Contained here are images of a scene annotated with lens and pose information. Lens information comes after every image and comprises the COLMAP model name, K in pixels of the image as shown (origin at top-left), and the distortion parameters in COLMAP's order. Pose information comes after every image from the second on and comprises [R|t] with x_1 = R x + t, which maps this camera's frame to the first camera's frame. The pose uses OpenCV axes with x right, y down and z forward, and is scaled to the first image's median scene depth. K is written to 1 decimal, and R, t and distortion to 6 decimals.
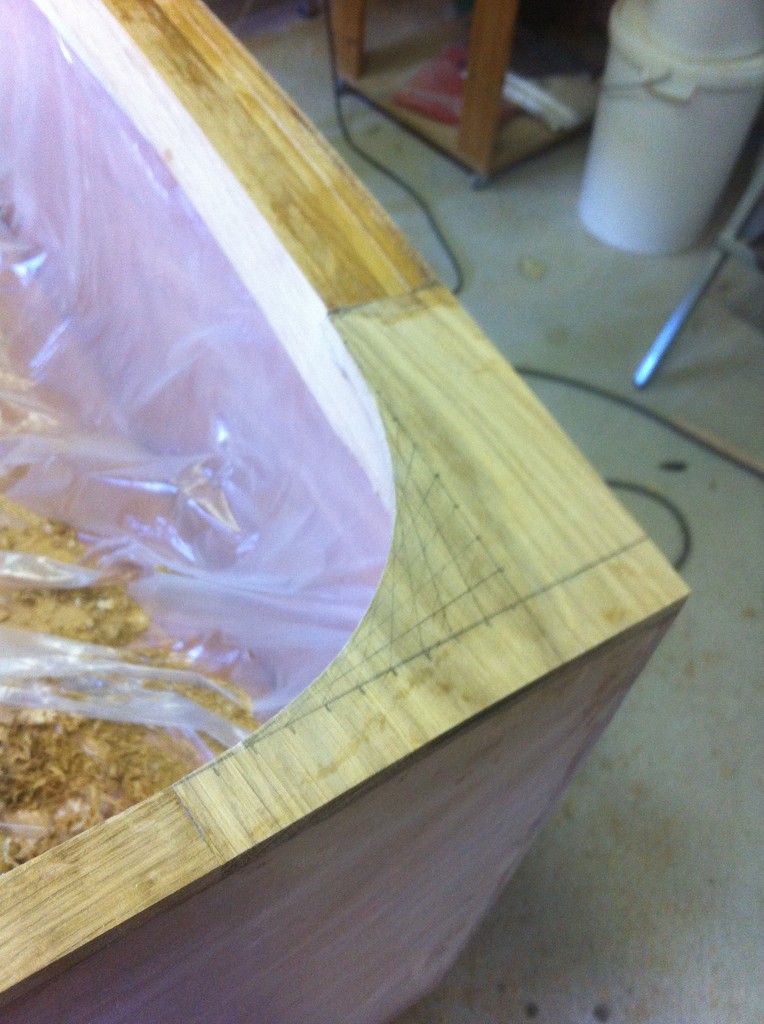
lens RADIAL K [[1003.2, 0, 382.0], [0, 1003.2, 512.0], [0, 0, 1]] dist [0.113413, -0.414052]
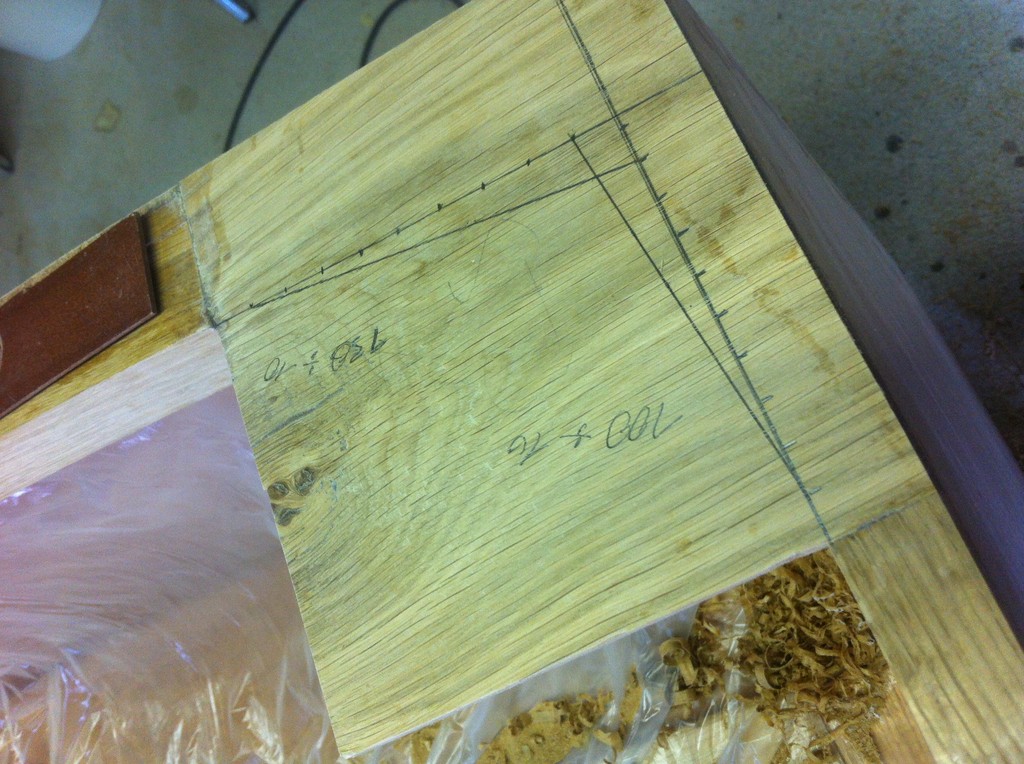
lens RADIAL K [[1003.2, 0, 512.0], [0, 1003.2, 382.0], [0, 0, 1]] dist [0.113413, -0.414052]
pose [[0.096883, -0.994275, -0.045061, -0.052822], [0.980295, 0.087494, 0.177106, -0.130636], [-0.172149, -0.061331, 0.983160, 0.192752]]
